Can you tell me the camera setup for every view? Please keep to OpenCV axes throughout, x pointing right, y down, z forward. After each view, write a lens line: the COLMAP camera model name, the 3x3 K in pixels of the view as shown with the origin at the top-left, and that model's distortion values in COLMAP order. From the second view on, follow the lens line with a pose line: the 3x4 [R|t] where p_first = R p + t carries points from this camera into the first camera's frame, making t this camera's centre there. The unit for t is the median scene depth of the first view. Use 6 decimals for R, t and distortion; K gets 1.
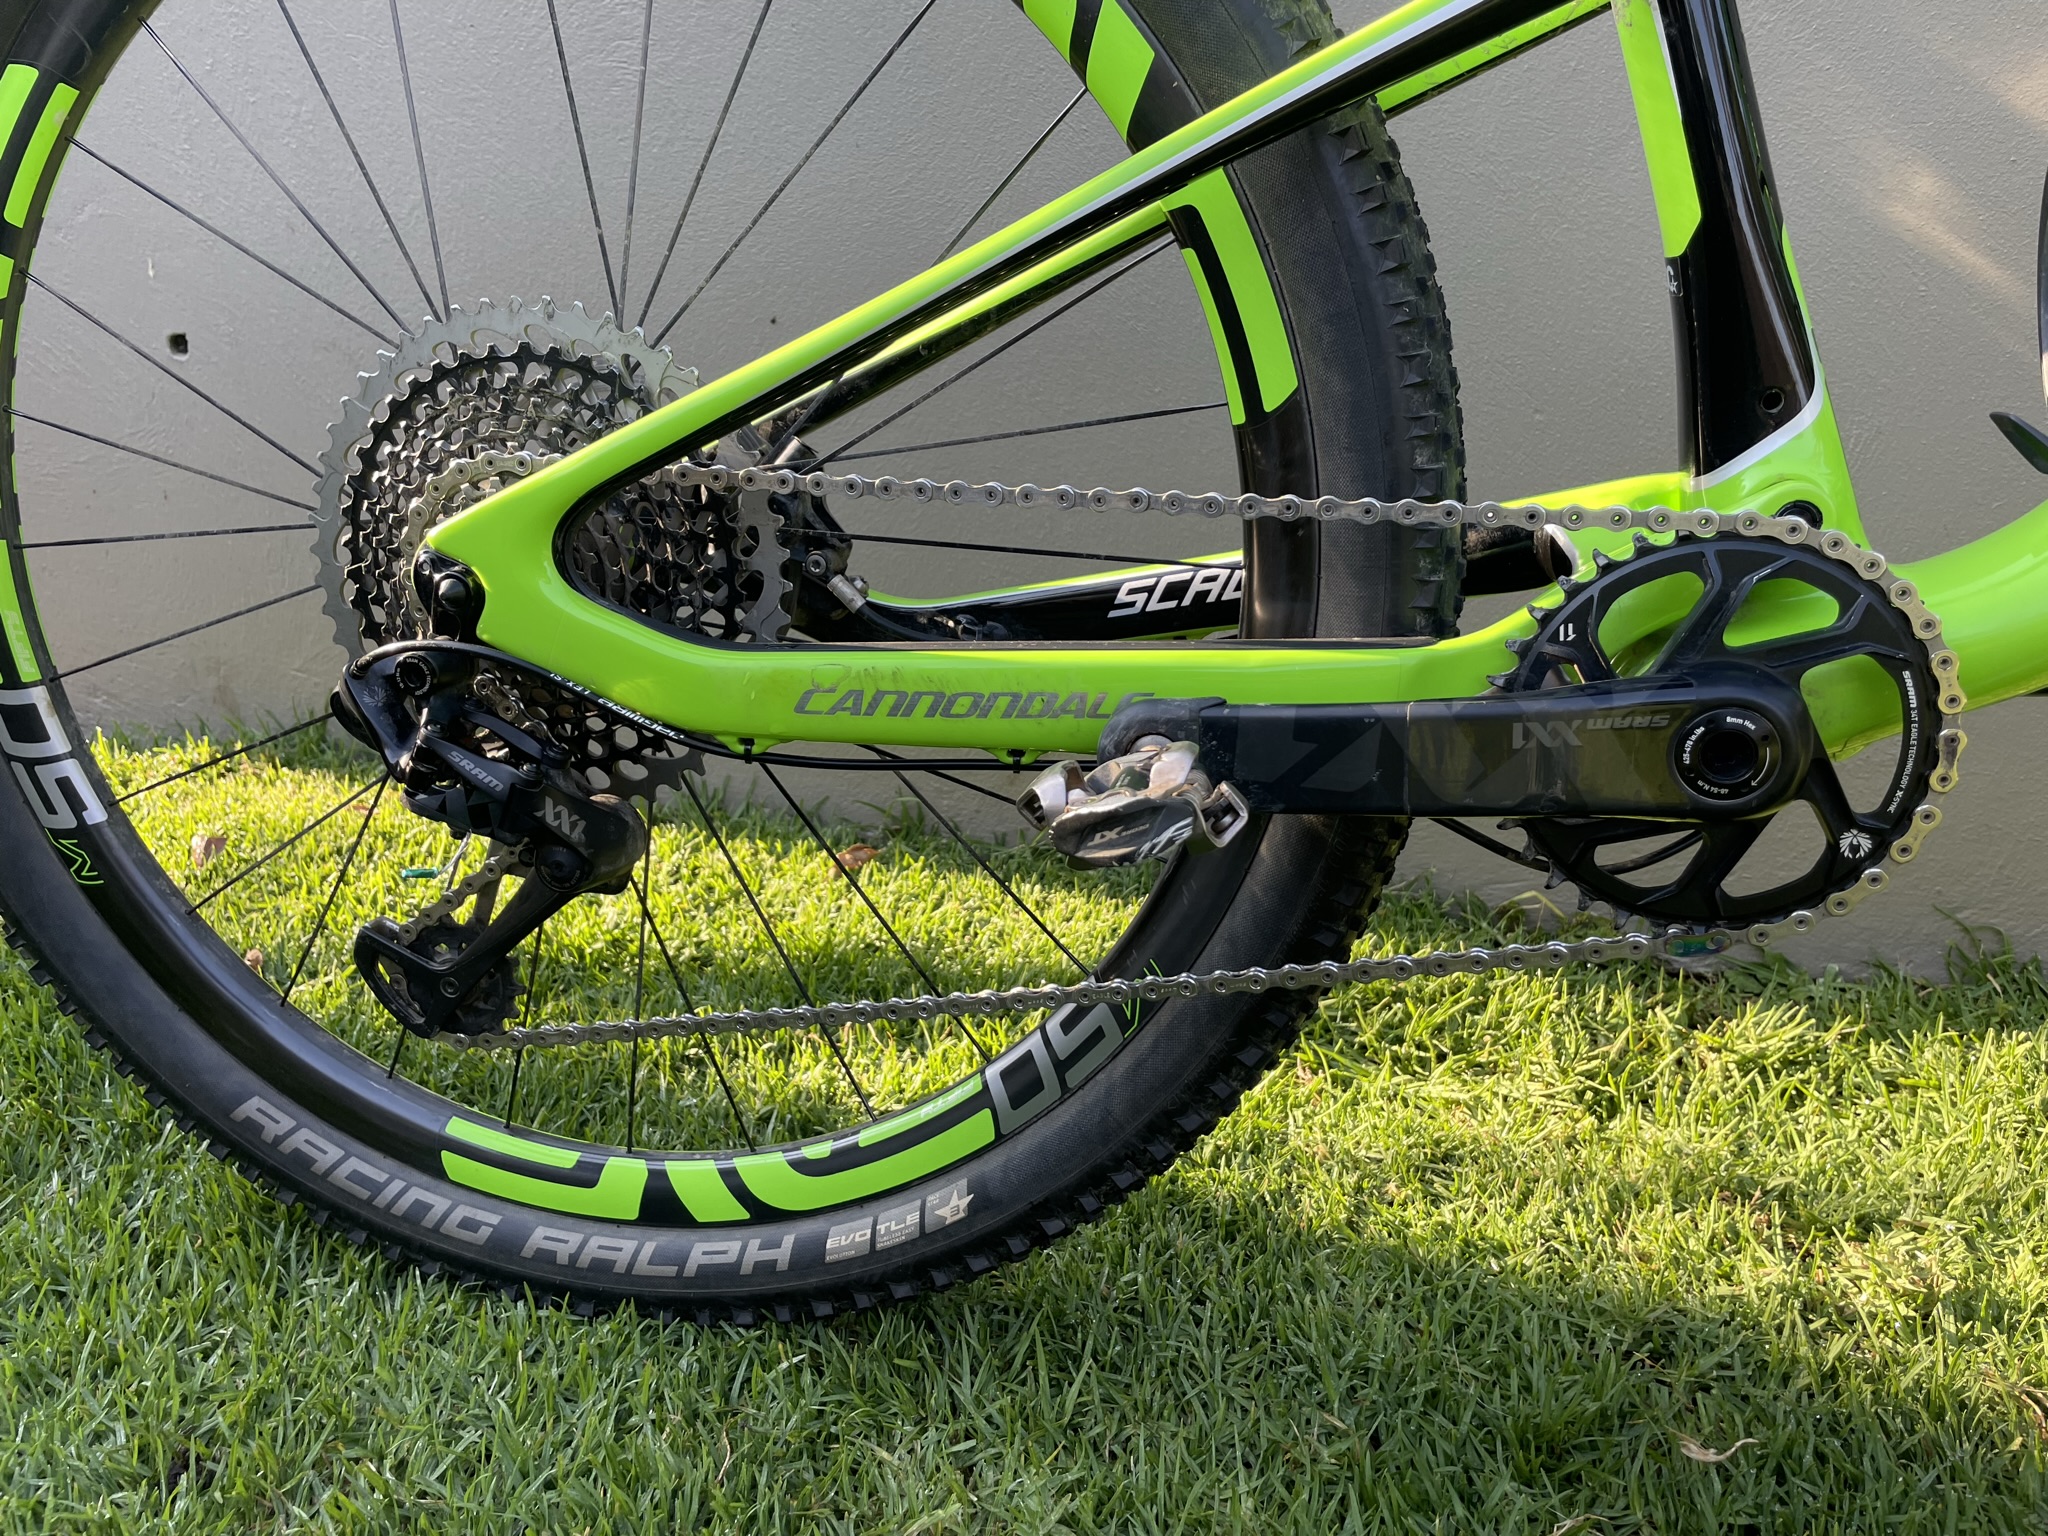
lens RADIAL K [[1554.0, 0, 1015.6], [0, 1554.0, 710.3], [0, 0, 1]] dist [0.098516, -0.132706]
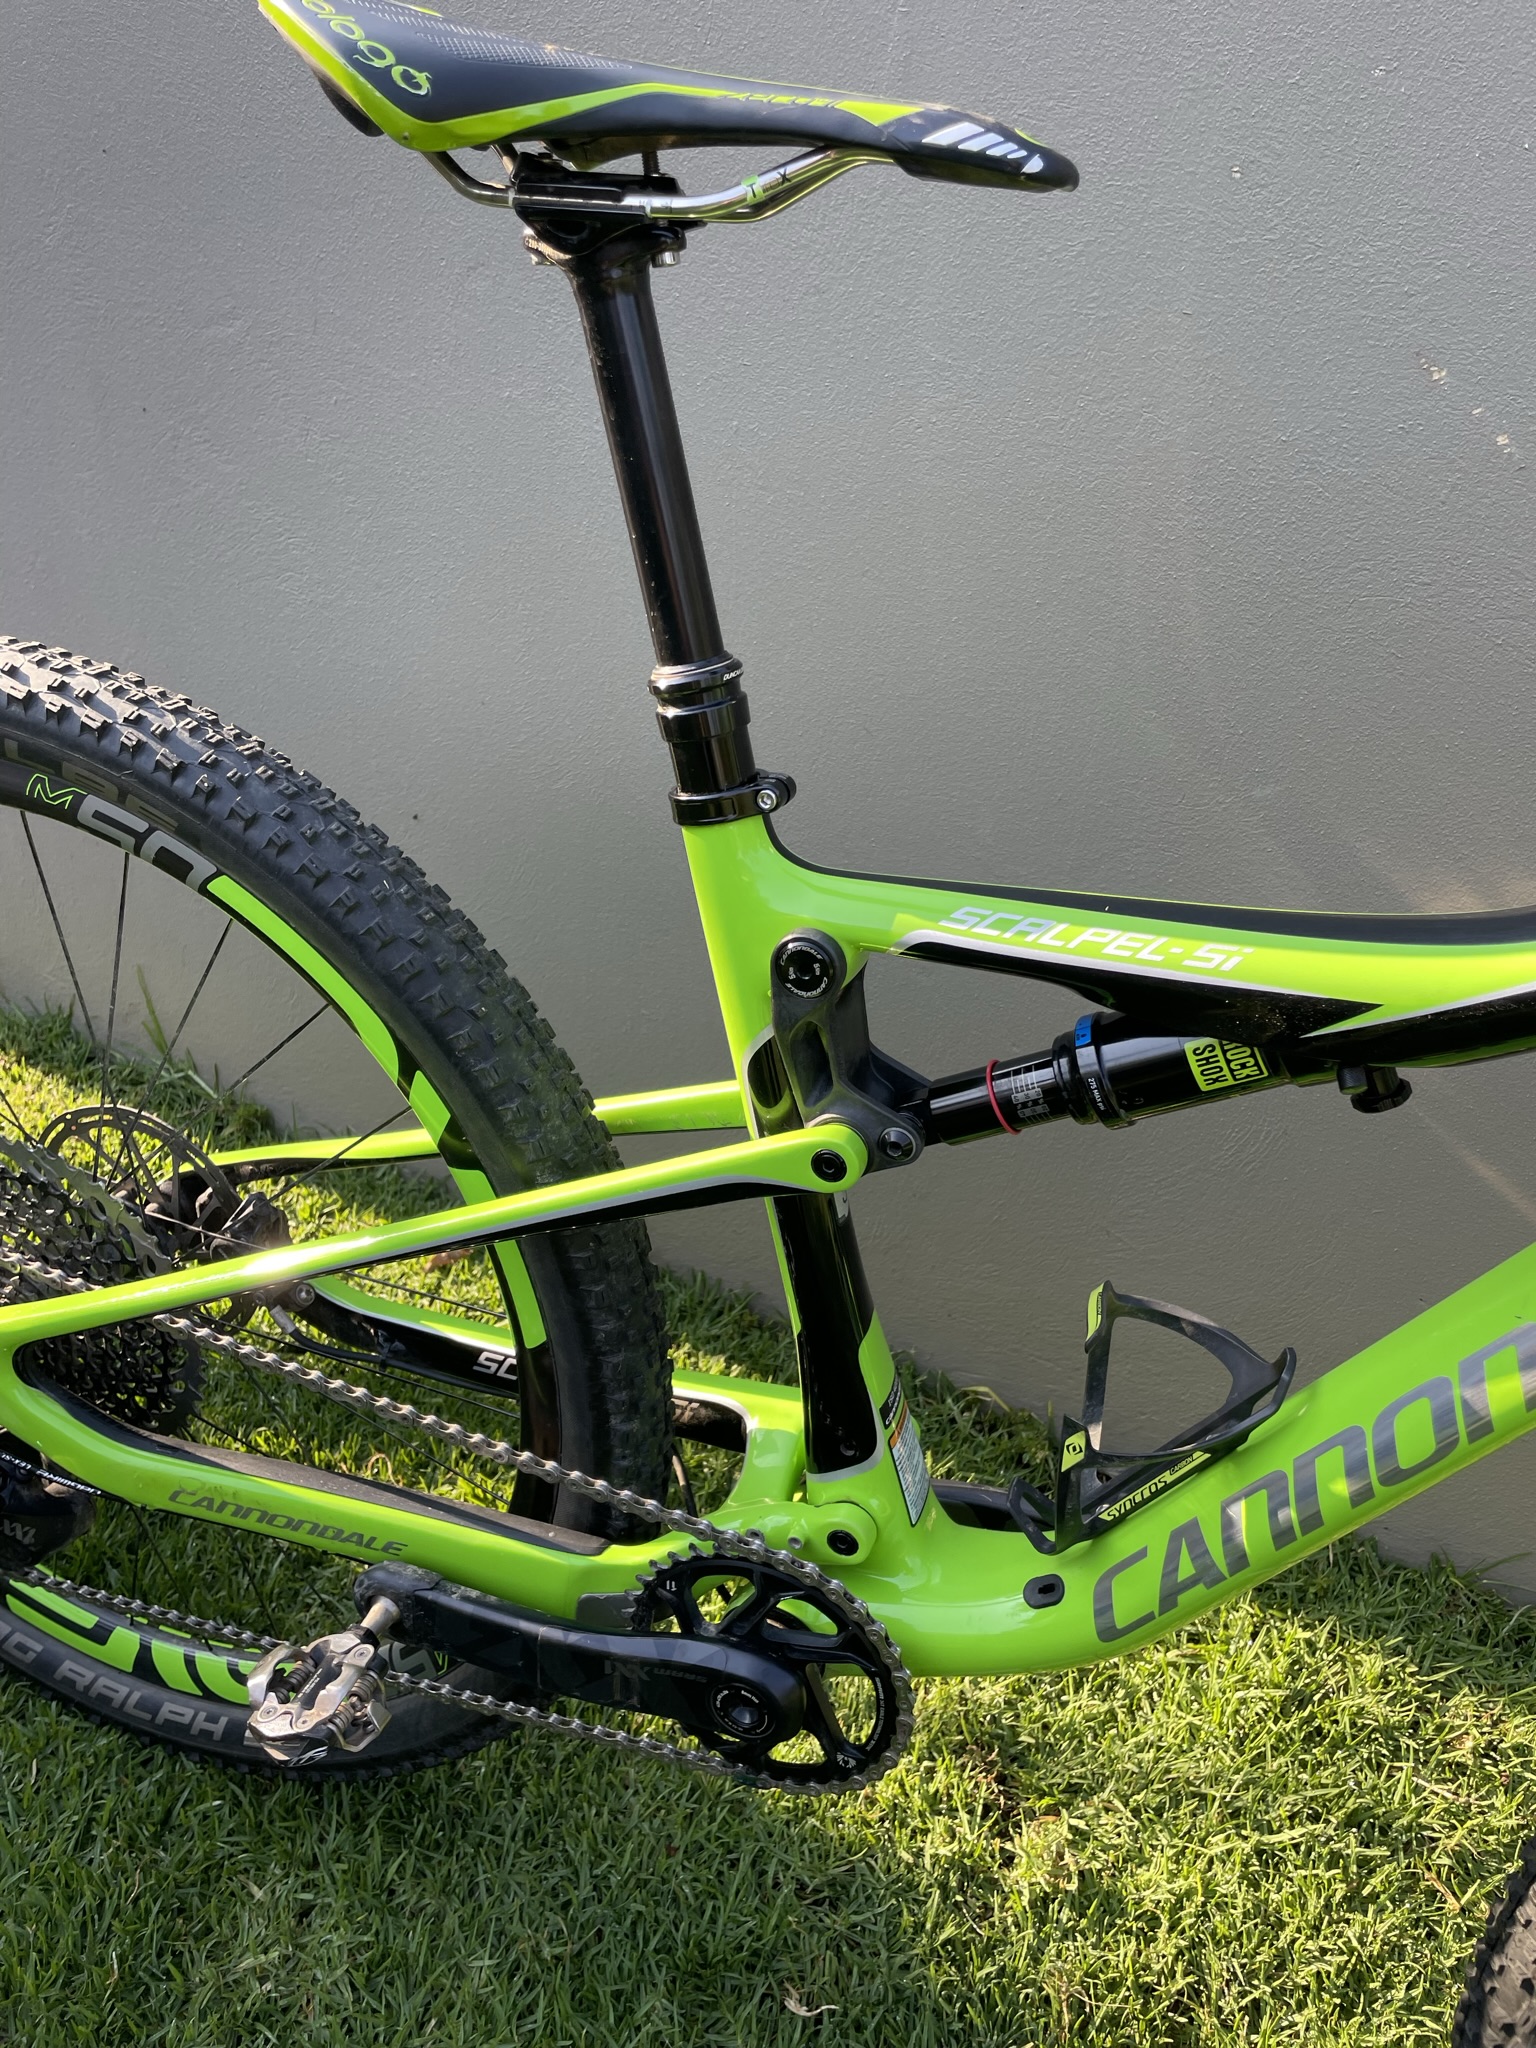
lens RADIAL K [[1557.1, 0, 741.3], [0, 1557.1, 1030.5], [0, 0, 1]] dist [0.099913, -0.143968]
pose [[0.984146, 0.153992, -0.087992, 0.358080], [-0.132098, 0.967482, 0.215705, -0.657481], [0.118348, -0.200662, 0.972486, -0.207091]]
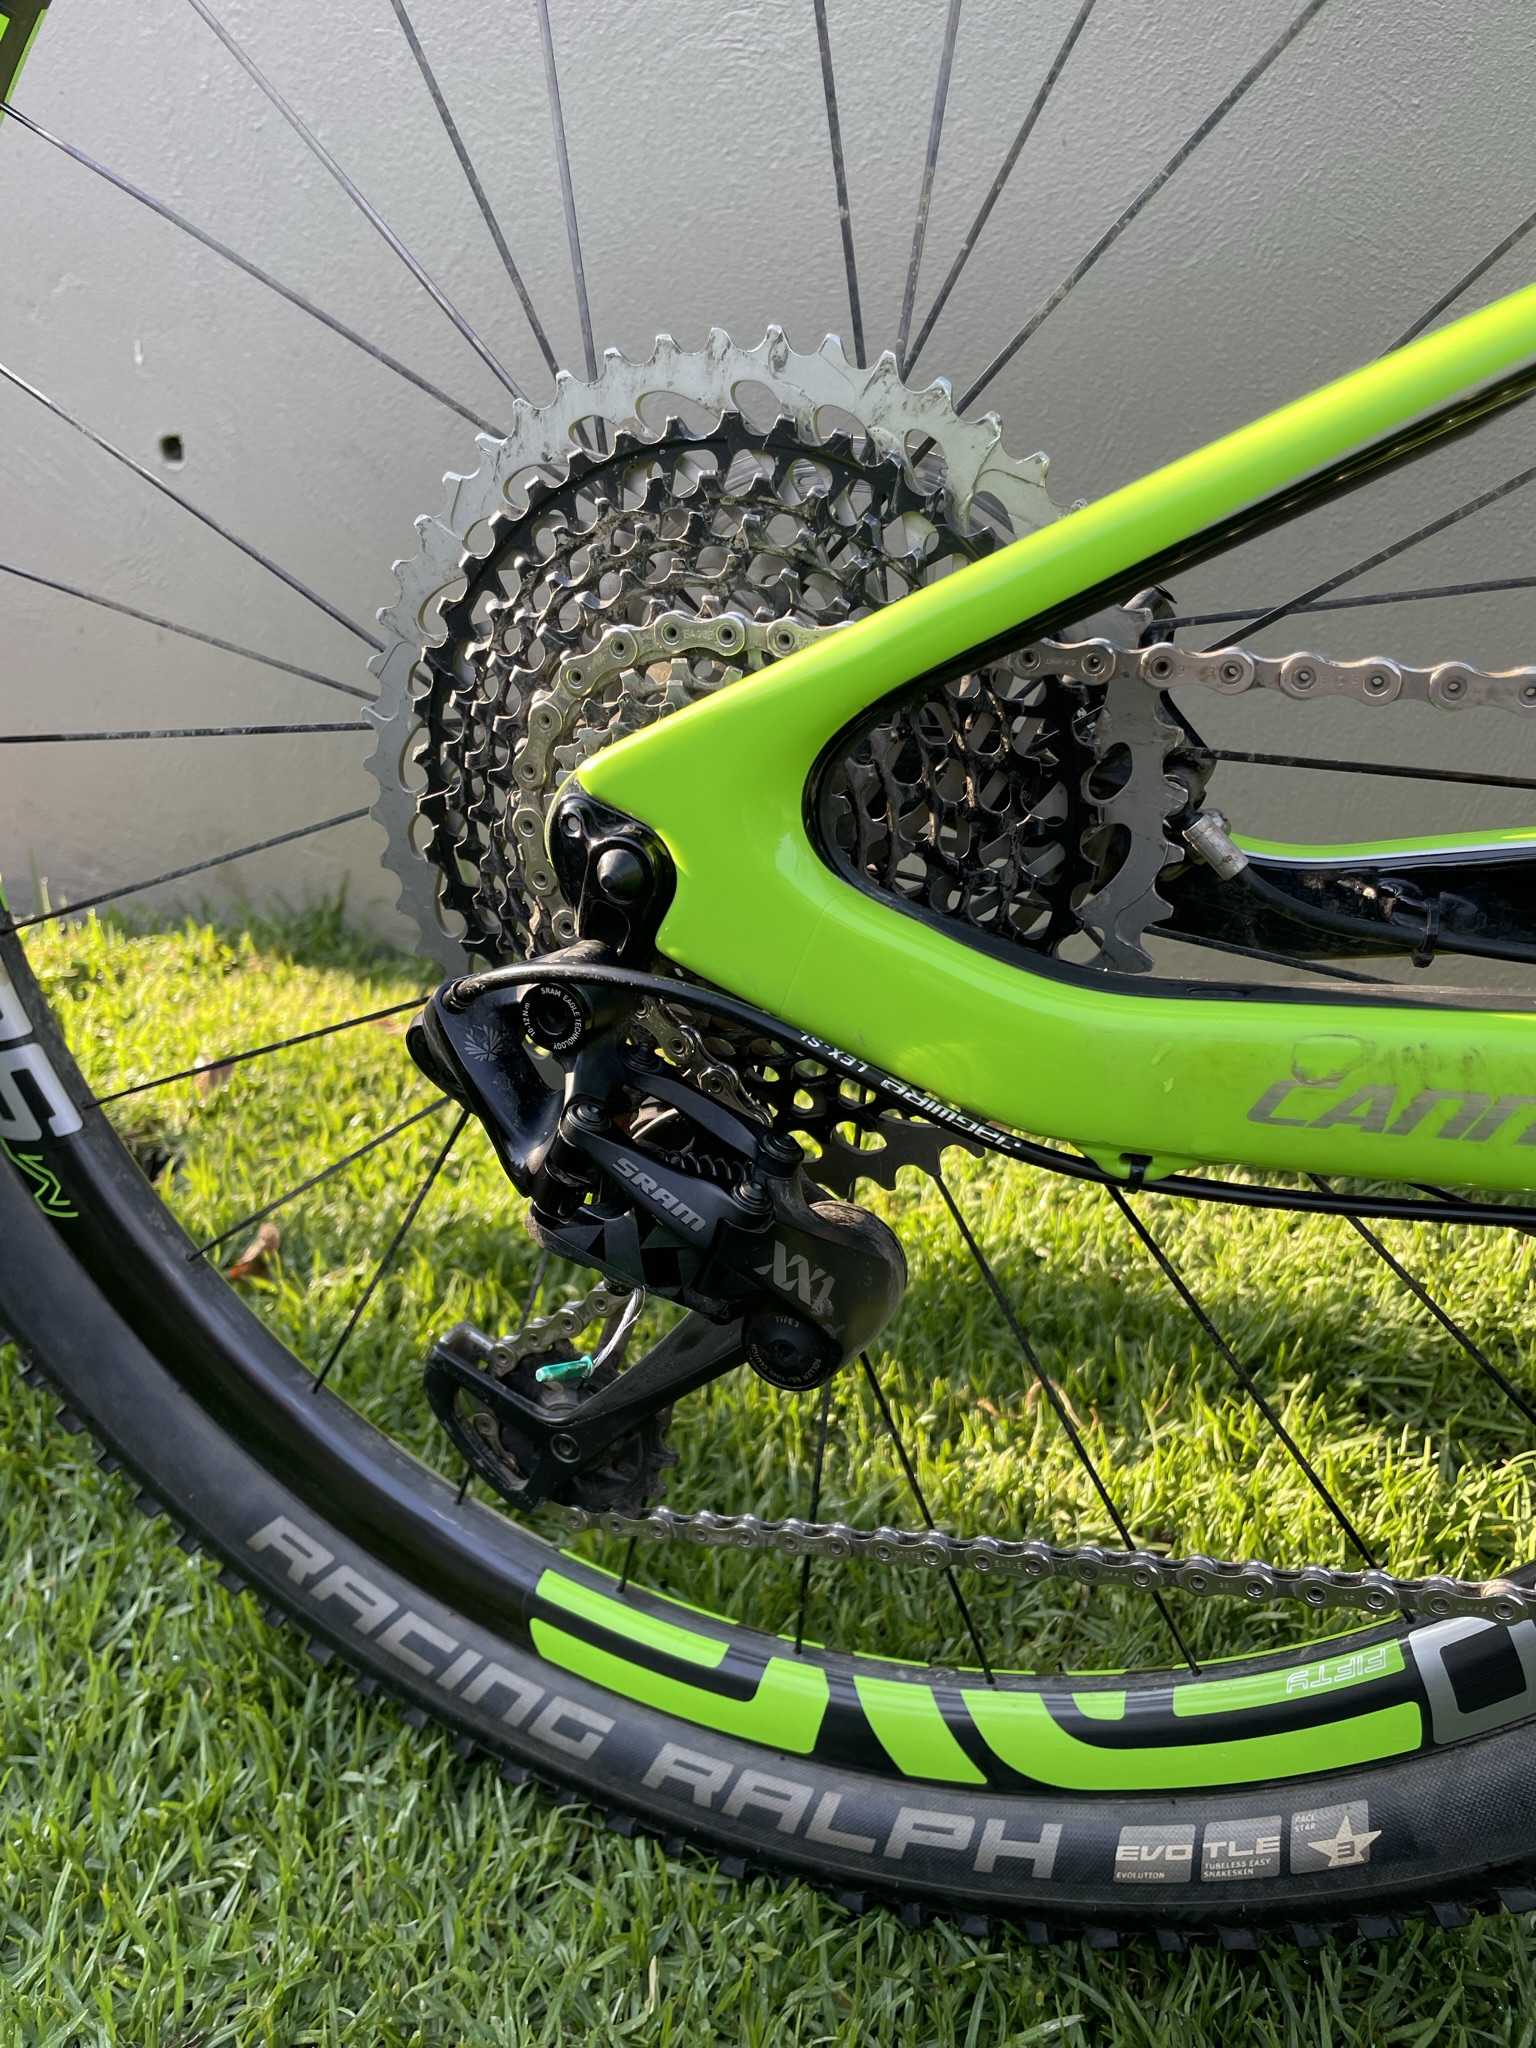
lens RADIAL K [[1607.0, 0, 768.4], [0, 1607.0, 994.0], [0, 0, 1]] dist [0.080151, -0.129214]
pose [[0.989700, 0.036071, -0.138536, -0.189349], [-0.023063, 0.995269, 0.094382, -0.073361], [0.141285, -0.090215, 0.985850, 0.368058]]
